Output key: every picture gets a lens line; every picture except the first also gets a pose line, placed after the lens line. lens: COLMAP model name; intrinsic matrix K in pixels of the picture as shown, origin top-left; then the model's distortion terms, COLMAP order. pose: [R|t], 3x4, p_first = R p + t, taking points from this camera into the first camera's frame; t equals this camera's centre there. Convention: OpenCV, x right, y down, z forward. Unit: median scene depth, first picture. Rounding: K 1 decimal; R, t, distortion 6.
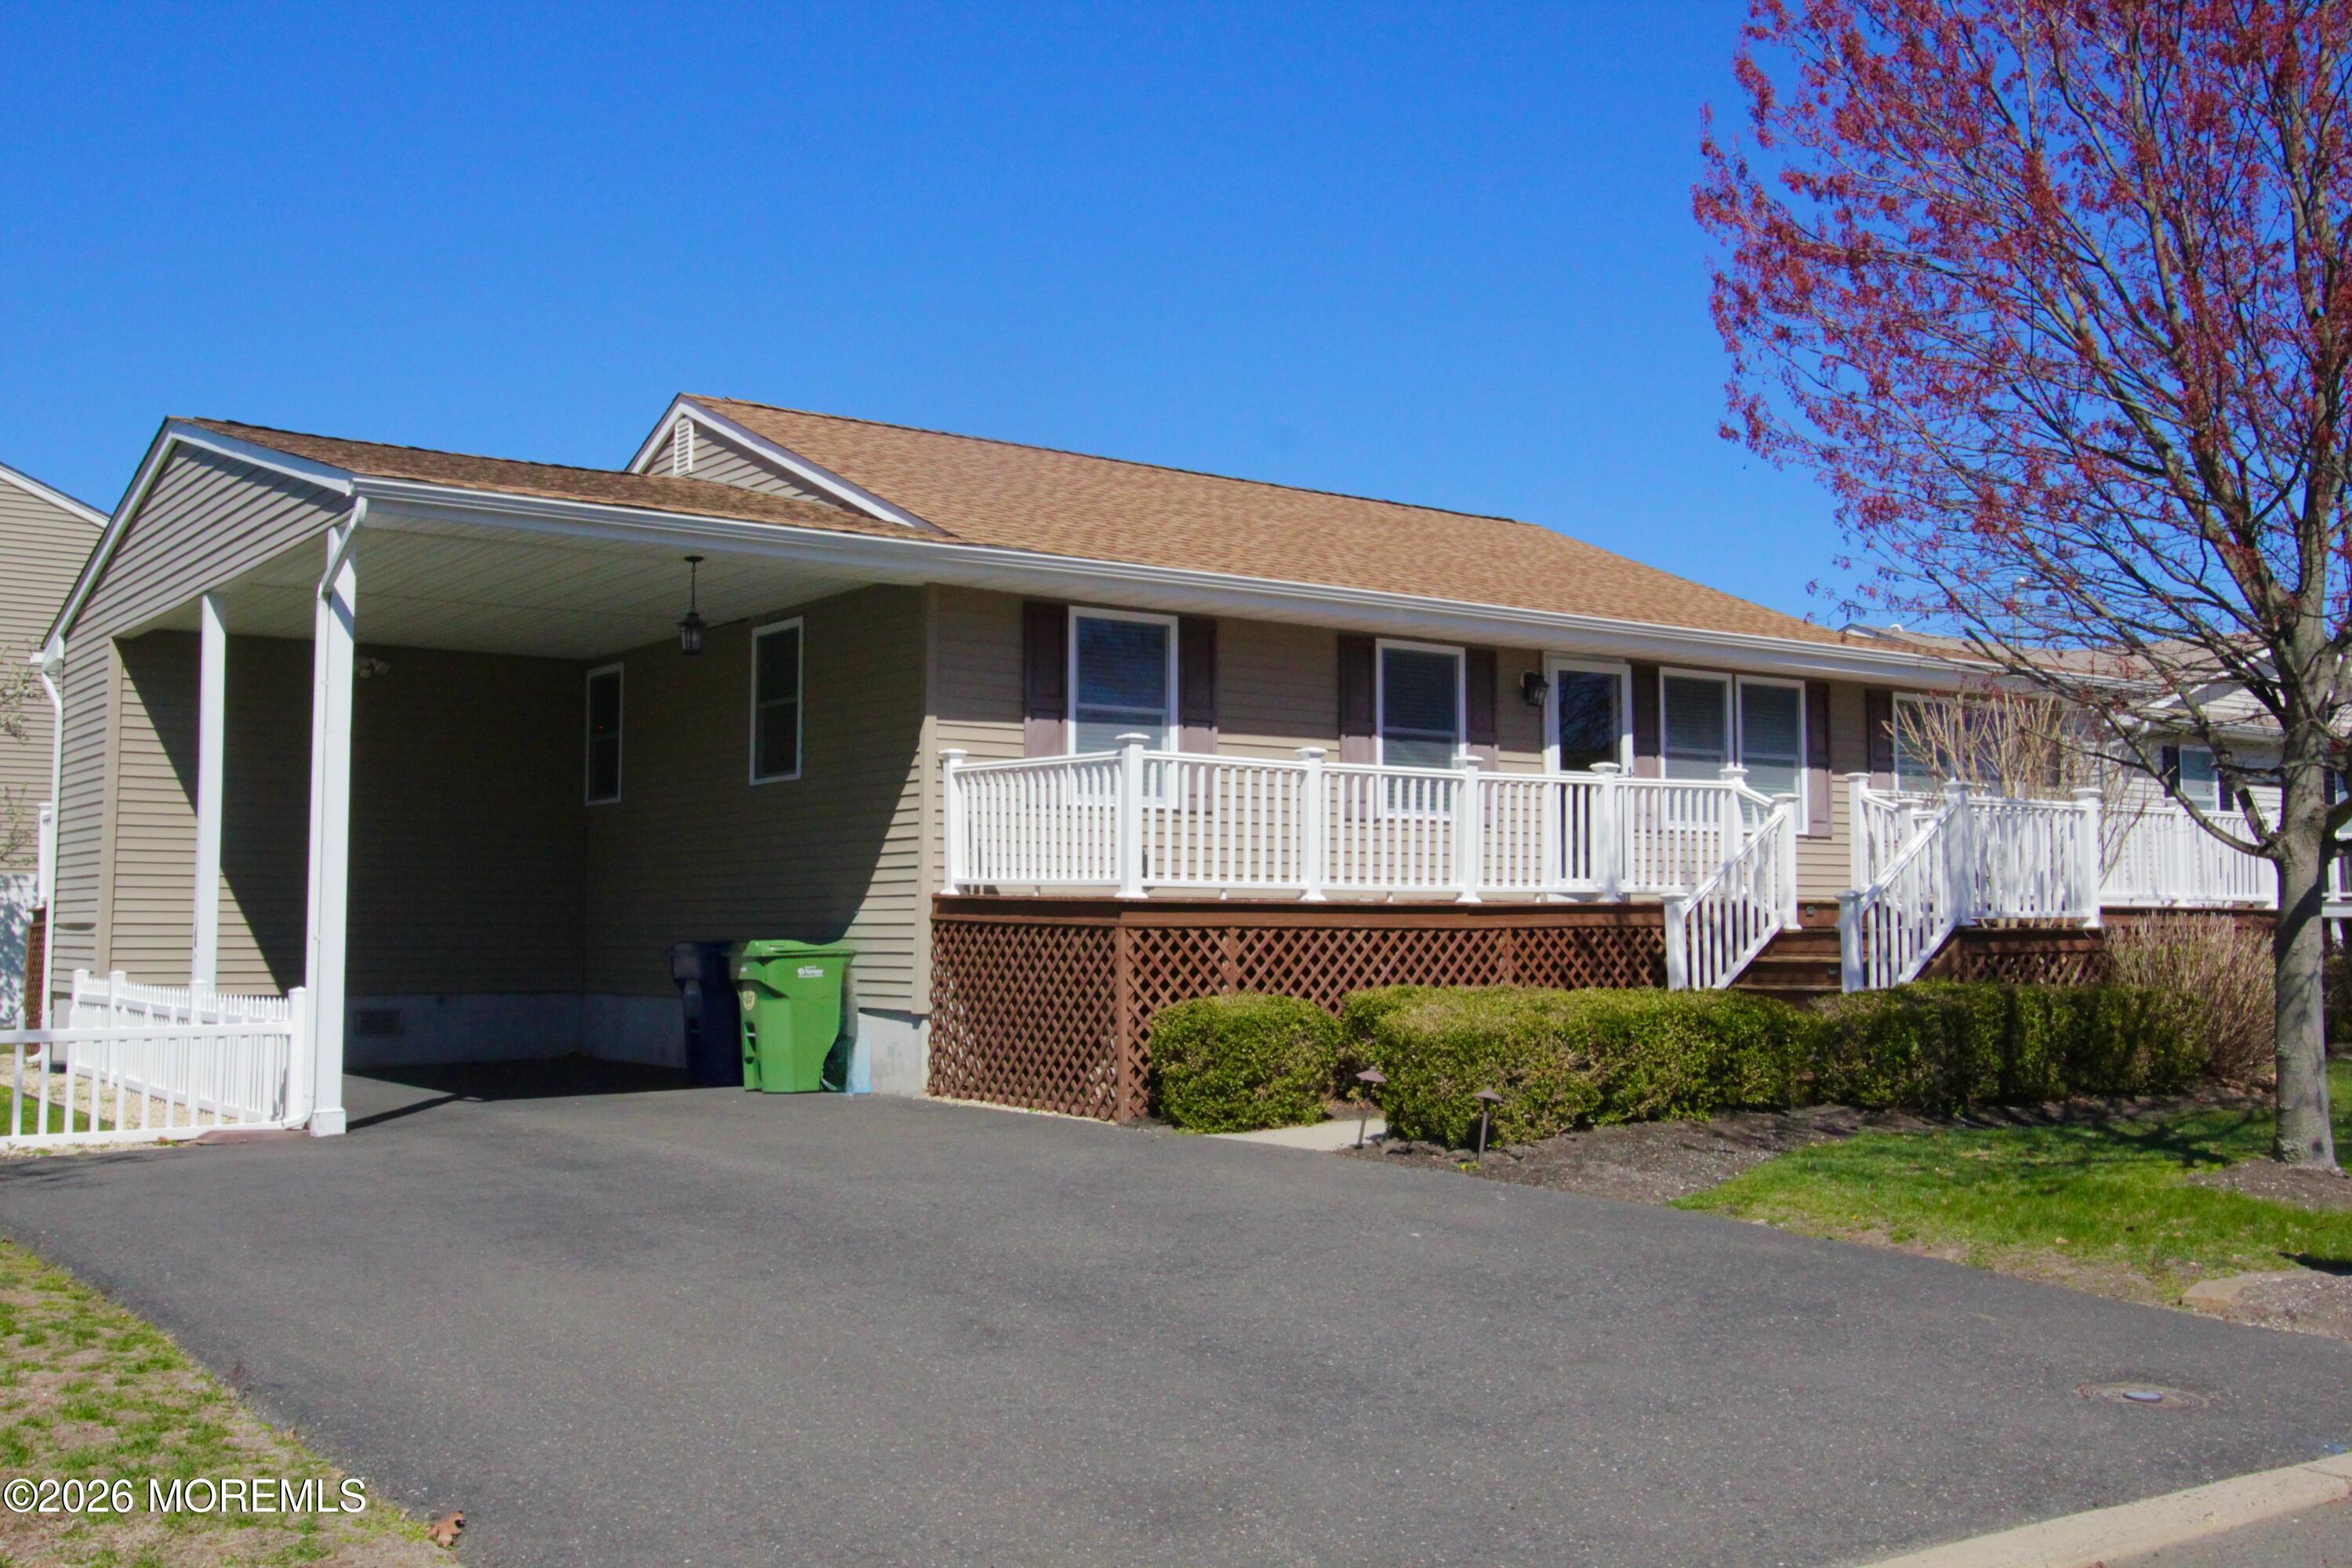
lens RADIAL K [[2300.0, 0, 1176.4], [0, 2300.0, 773.9], [0, 0, 1]] dist [-0.019993, 0.000000]
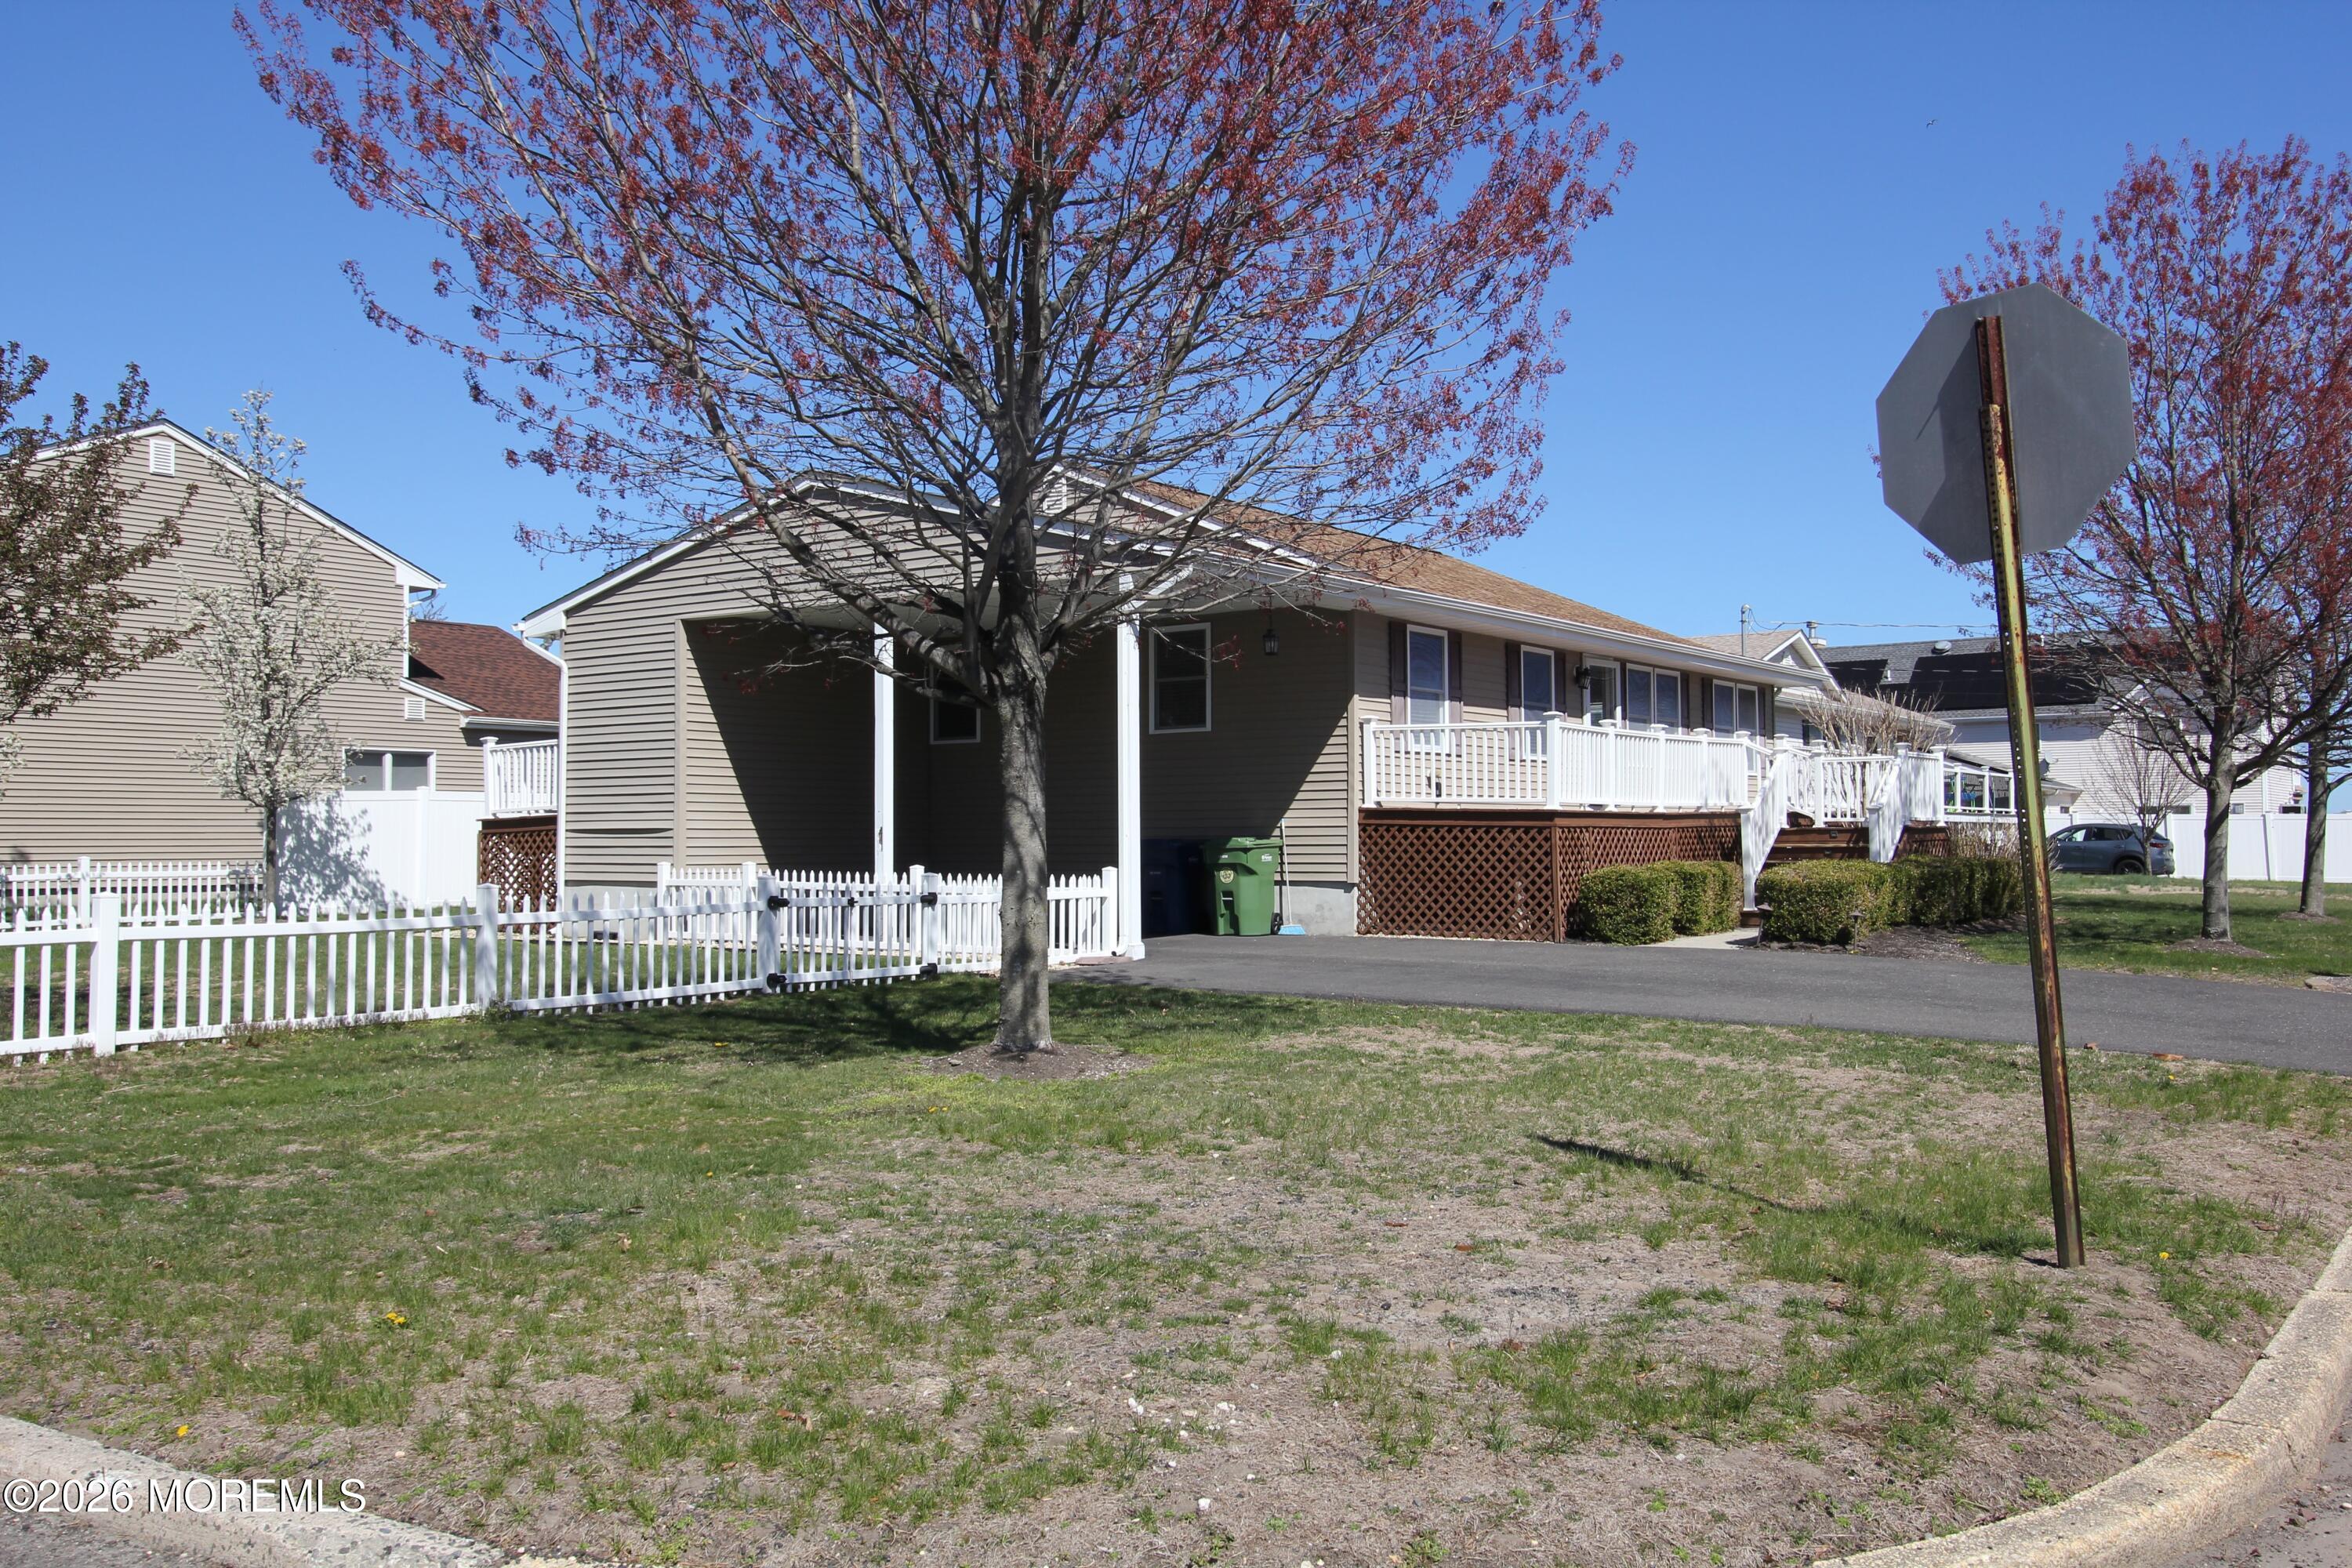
lens RADIAL K [[2046.3, 0, 1175.6], [0, 2046.3, 801.6], [0, 0, 1]] dist [-0.058107, 0.004892]
pose [[0.948421, -0.000080, 0.317014, -0.669083], [-0.016399, 0.998649, 0.049315, -0.019038], [-0.316589, -0.051970, 0.947138, -0.289536]]
